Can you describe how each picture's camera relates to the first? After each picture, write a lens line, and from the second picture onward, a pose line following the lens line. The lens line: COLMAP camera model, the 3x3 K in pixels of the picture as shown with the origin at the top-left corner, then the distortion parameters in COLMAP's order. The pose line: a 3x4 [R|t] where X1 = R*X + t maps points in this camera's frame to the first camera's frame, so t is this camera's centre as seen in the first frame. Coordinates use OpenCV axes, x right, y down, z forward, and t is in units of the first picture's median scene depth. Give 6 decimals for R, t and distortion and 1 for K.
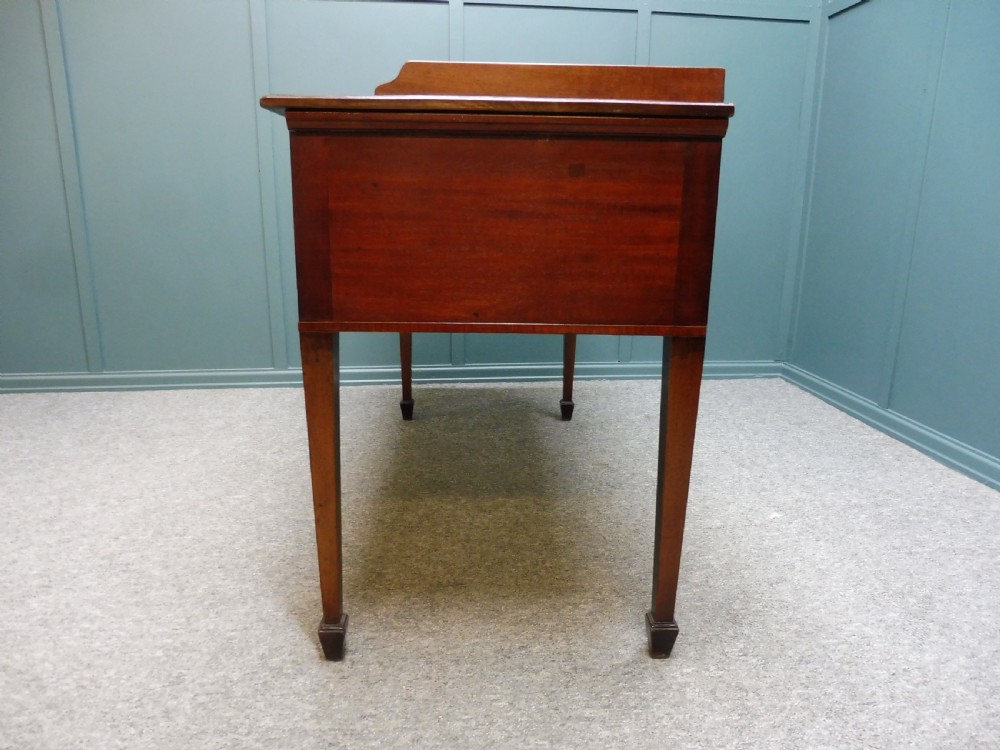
lens RADIAL K [[727.8, 0, 502.1], [0, 727.8, 374.6], [0, 0, 1]] dist [-0.060305, 0.028306]
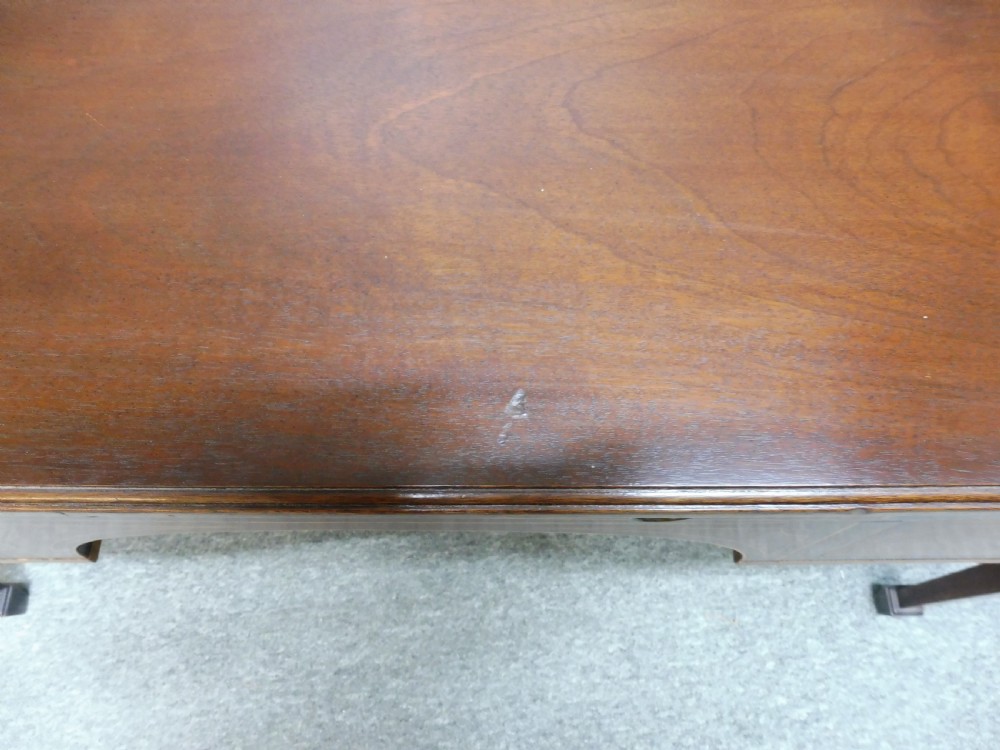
lens RADIAL K [[727.8, 0, 505.2], [0, 727.8, 378.3], [0, 0, 1]] dist [-0.060305, 0.028306]
pose [[0.999850, -0.013573, 0.010804, -0.021580], [-0.000294, 0.609451, 0.792824, -0.380488], [-0.017346, -0.792708, 0.609355, 0.798900]]
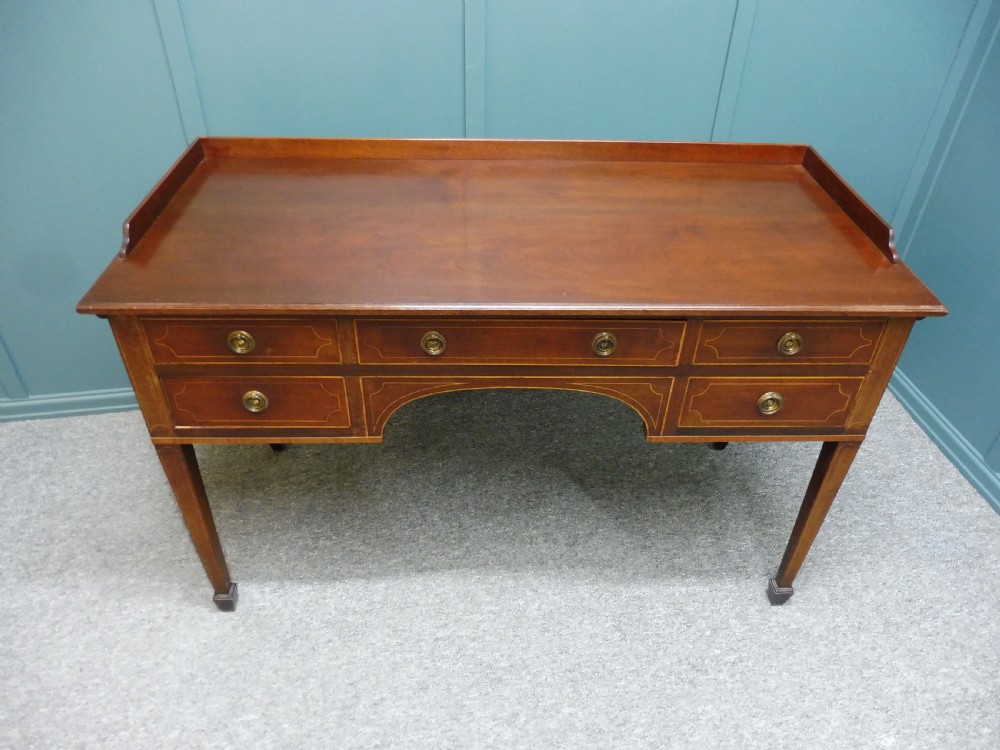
lens RADIAL K [[727.8, 0, 503.5], [0, 727.8, 378.6], [0, 0, 1]] dist [-0.060305, 0.028306]
pose [[0.998812, -0.015529, 0.046178, -0.091784], [-0.004552, 0.913944, 0.405815, -0.442202], [-0.048506, -0.405543, 0.912788, 0.344537]]
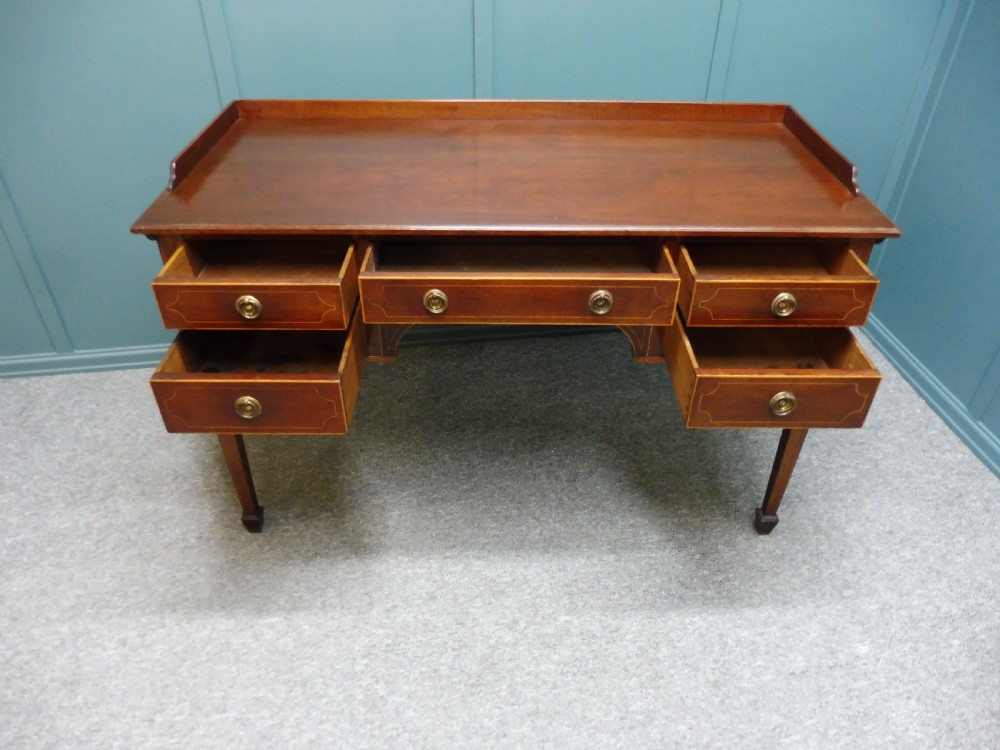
lens RADIAL K [[727.8, 0, 503.2], [0, 727.8, 377.5], [0, 0, 1]] dist [-0.060305, 0.028306]
pose [[0.999779, -0.011707, 0.017458, -0.076558], [0.004021, 0.921723, 0.387828, -0.392657], [-0.020632, -0.387672, 0.921566, 0.244707]]
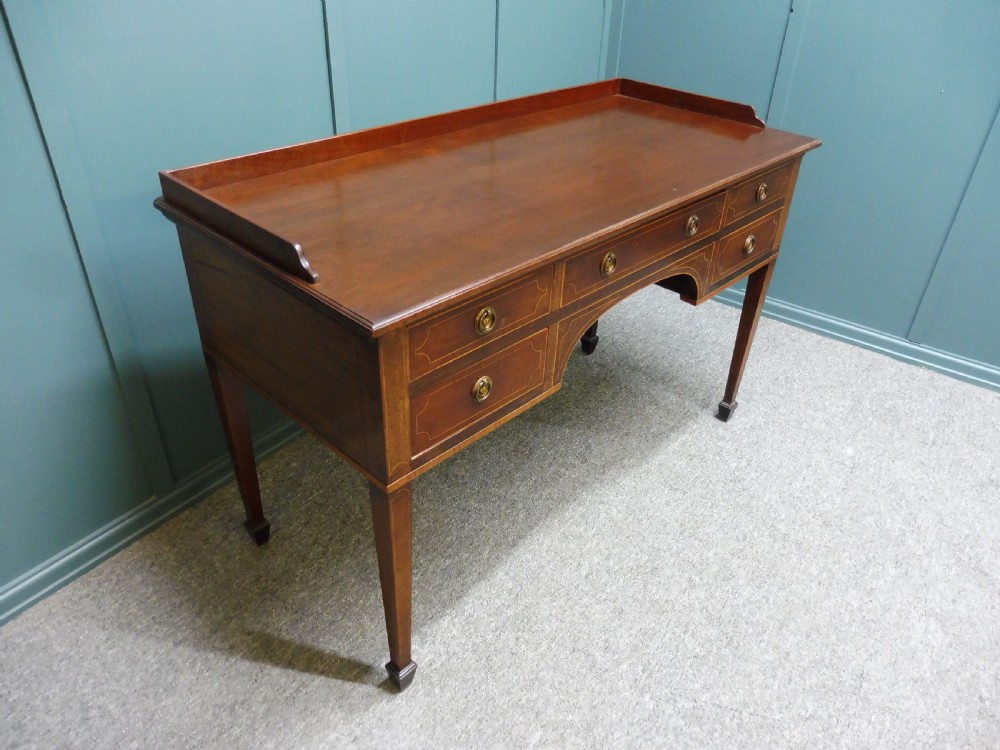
lens RADIAL K [[727.8, 0, 501.4], [0, 727.8, 376.2], [0, 0, 1]] dist [-0.060305, 0.028306]
pose [[0.680020, -0.389465, 0.621200, -0.609110], [0.147772, 0.902668, 0.404170, -0.414873], [-0.718148, -0.183047, 0.671385, 0.507866]]
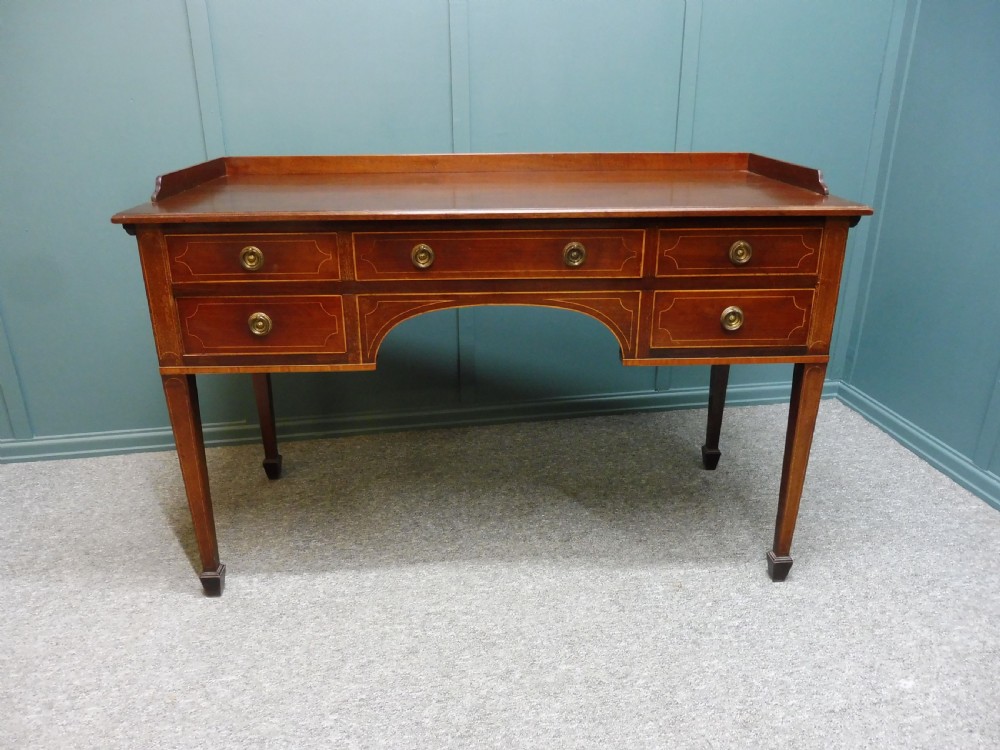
lens RADIAL K [[727.8, 0, 503.5], [0, 727.8, 379.2], [0, 0, 1]] dist [-0.060305, 0.028306]
pose [[0.998379, -0.031033, 0.047705, -0.082048], [0.024626, 0.991278, 0.129468, -0.208804], [-0.051307, -0.128083, 0.990435, 0.226887]]
